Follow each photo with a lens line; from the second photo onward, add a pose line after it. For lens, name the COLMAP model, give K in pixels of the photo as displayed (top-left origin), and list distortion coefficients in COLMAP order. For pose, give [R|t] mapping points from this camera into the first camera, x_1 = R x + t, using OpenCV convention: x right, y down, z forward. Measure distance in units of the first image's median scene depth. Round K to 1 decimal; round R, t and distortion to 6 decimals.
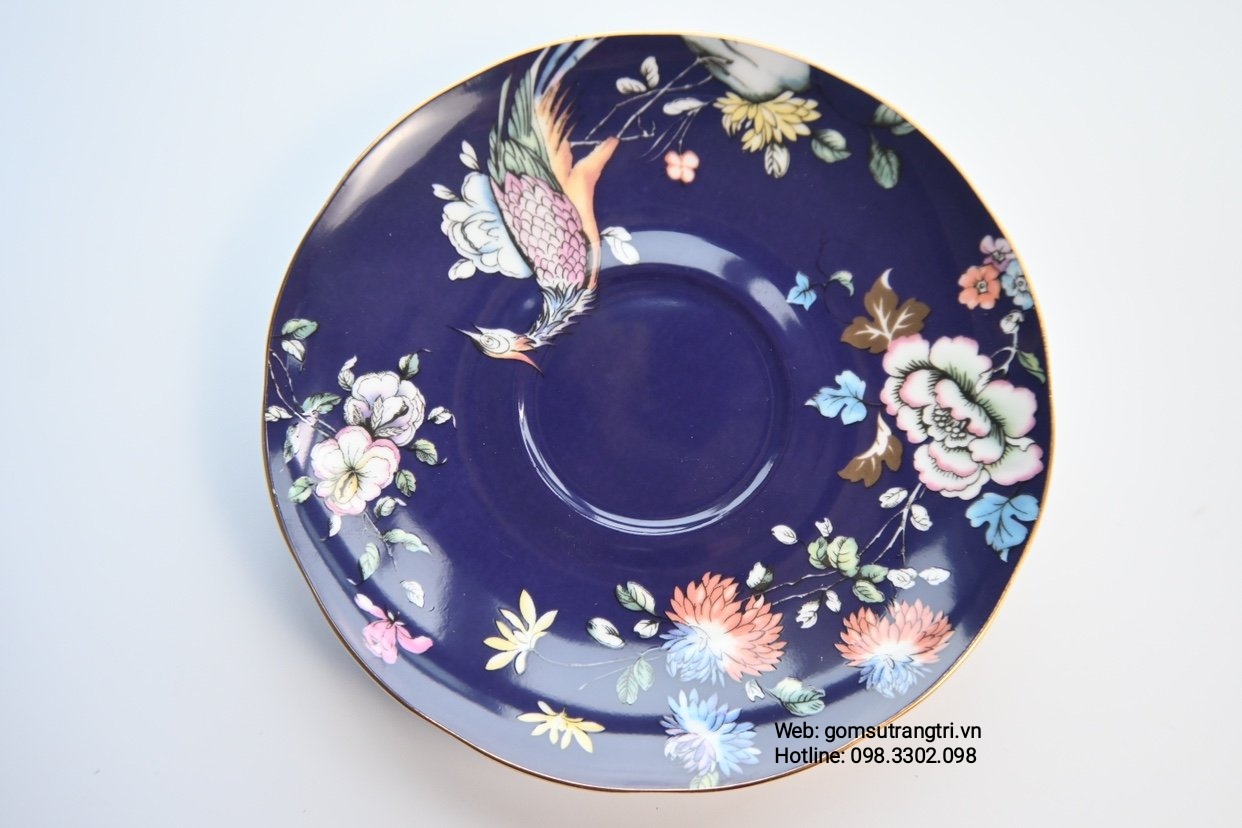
lens RADIAL K [[1197.4, 0, 614.6], [0, 1197.4, 420.5], [0, 0, 1]] dist [0.093468, 0.006028]
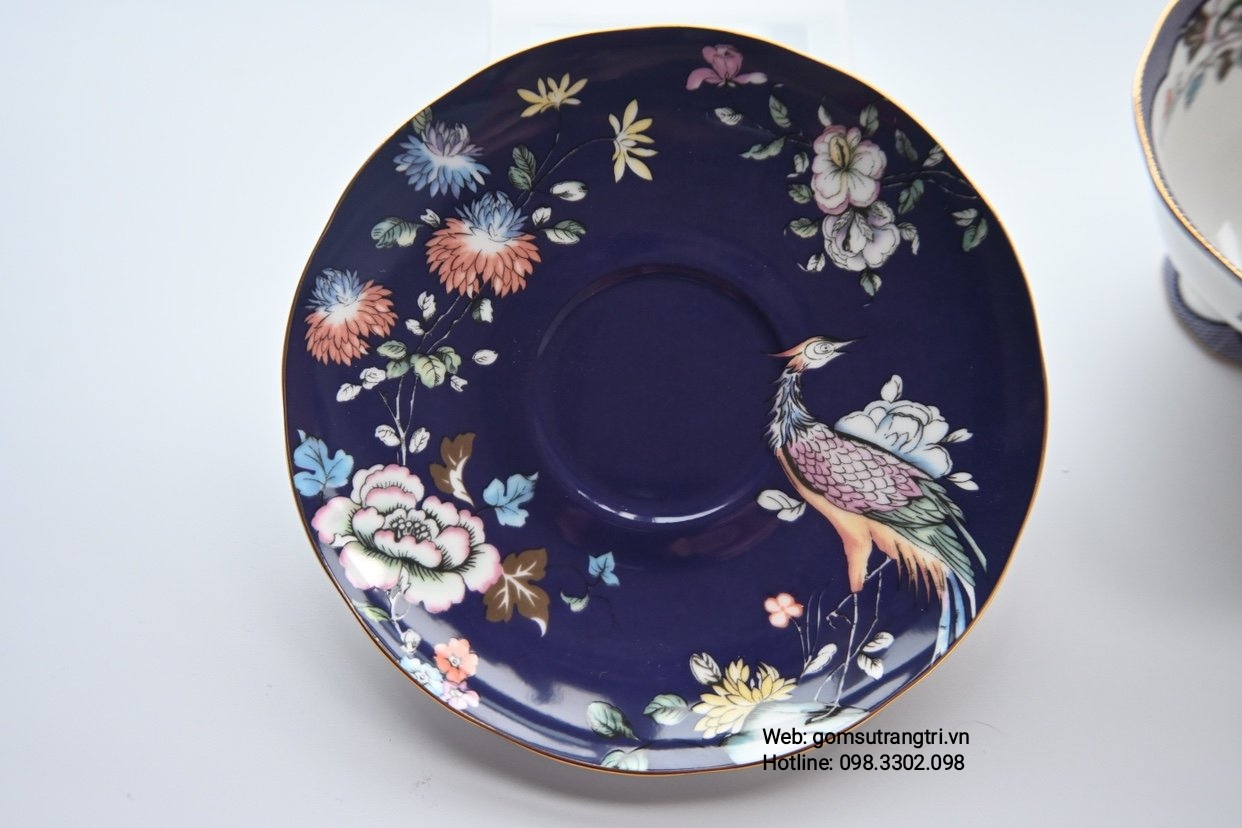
lens RADIAL K [[1197.4, 0, 614.6], [0, 1197.4, 420.5], [0, 0, 1]] dist [0.093468, 0.006028]
pose [[-0.813773, 0.574391, -0.088591, 0.171153], [-0.563153, -0.741641, 0.364454, -0.392299], [0.143636, 0.346473, 0.926998, 0.045348]]
